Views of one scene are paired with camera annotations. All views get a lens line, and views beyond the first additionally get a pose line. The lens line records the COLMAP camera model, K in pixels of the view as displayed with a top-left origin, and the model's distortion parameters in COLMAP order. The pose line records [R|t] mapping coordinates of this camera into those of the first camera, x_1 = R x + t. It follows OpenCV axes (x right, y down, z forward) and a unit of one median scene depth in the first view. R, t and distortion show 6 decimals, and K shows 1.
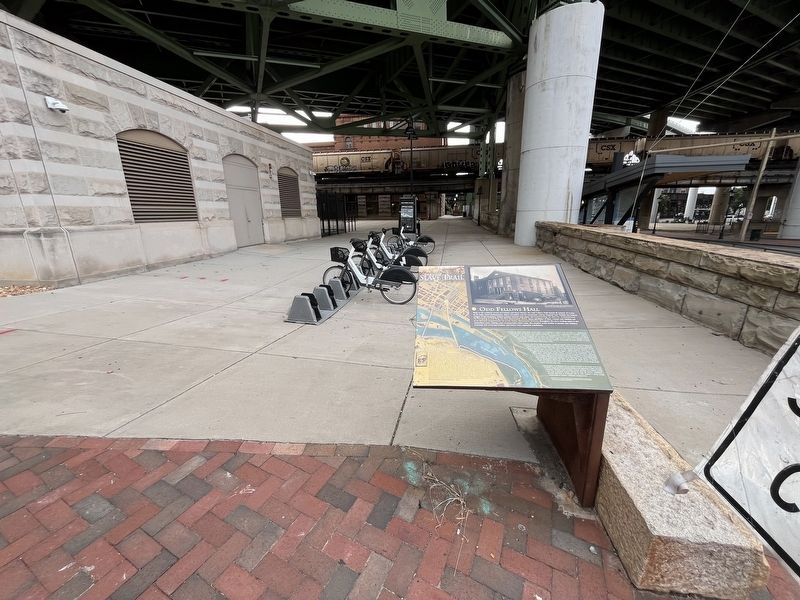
lens RADIAL K [[323.0, 0, 402.7], [0, 323.0, 300.0], [0, 0, 1]] dist [-0.000842, 0.000025]
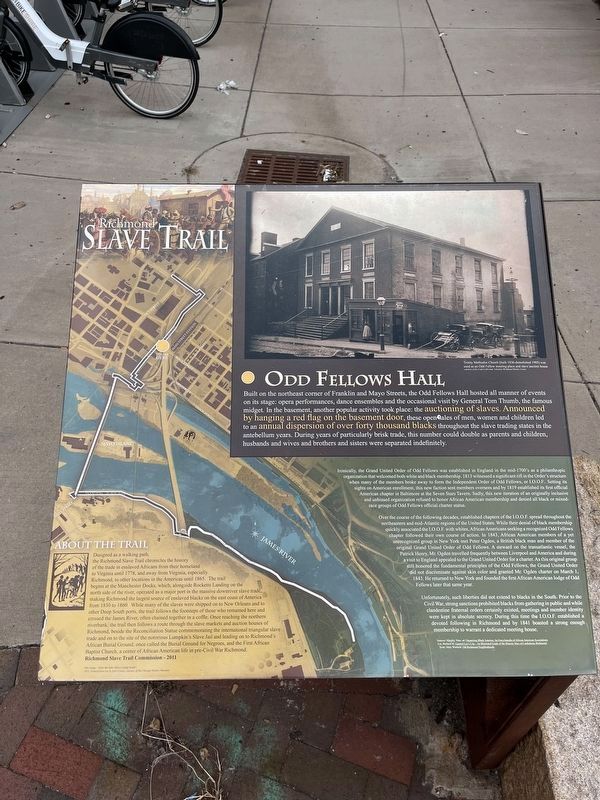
lens RADIAL K [[602.6, 0, 299.7], [0, 602.6, 399.5], [0, 0, 1]] dist [0.025021, -0.011987]
pose [[0.992519, -0.054583, 0.109209, 0.207001], [-0.008827, 0.860076, 0.510090, -0.257089], [-0.121770, -0.507238, 0.853160, 0.482972]]
